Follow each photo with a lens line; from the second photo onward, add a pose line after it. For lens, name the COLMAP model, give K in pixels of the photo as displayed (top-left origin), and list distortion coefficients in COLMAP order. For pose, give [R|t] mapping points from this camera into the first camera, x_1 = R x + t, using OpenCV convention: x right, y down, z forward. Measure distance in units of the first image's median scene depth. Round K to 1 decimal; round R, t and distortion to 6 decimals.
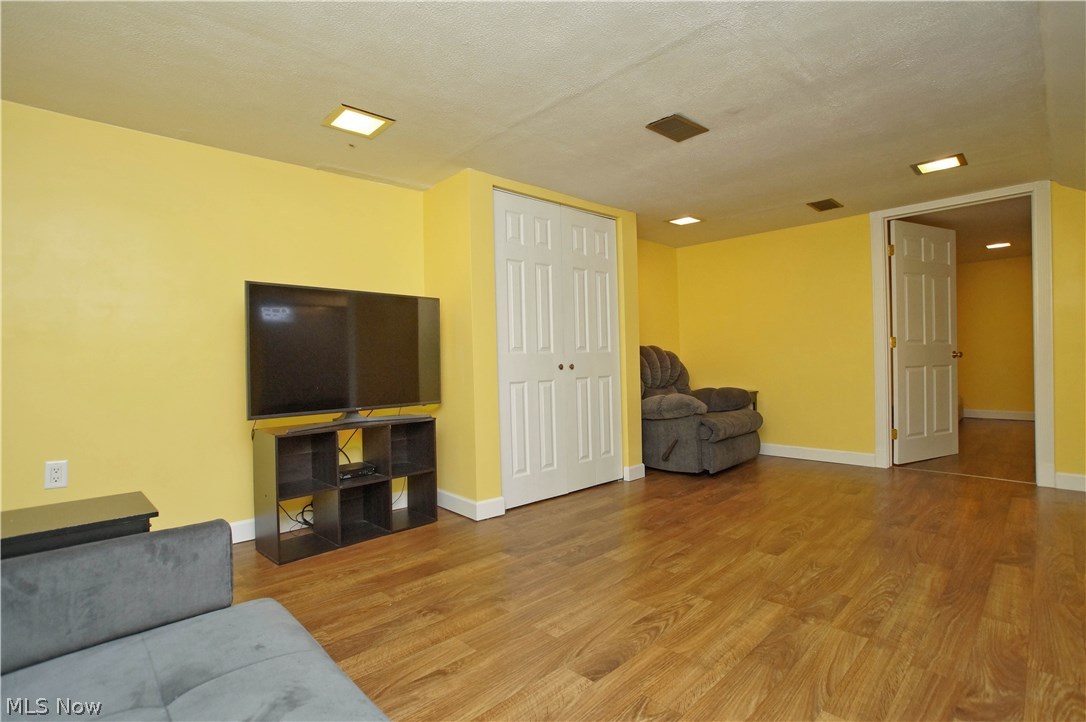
lens RADIAL K [[523.7, 0, 541.2], [0, 523.7, 360.2], [0, 0, 1]] dist [-0.026147, 0.004762]
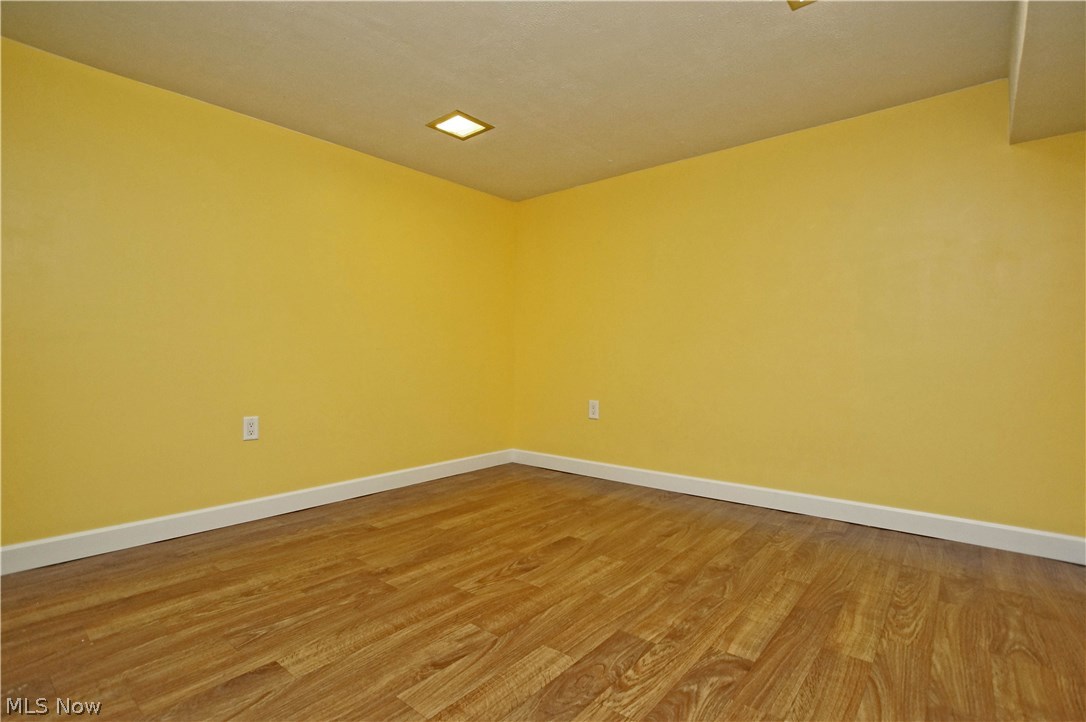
lens RADIAL K [[523.7, 0, 544.2], [0, 523.7, 363.6], [0, 0, 1]] dist [-0.026147, 0.004762]
pose [[-0.994161, 0.011263, -0.107321, 0.262024], [0.010933, 0.999934, 0.003659, 0.055146], [0.107355, 0.002464, -0.994218, 1.968966]]
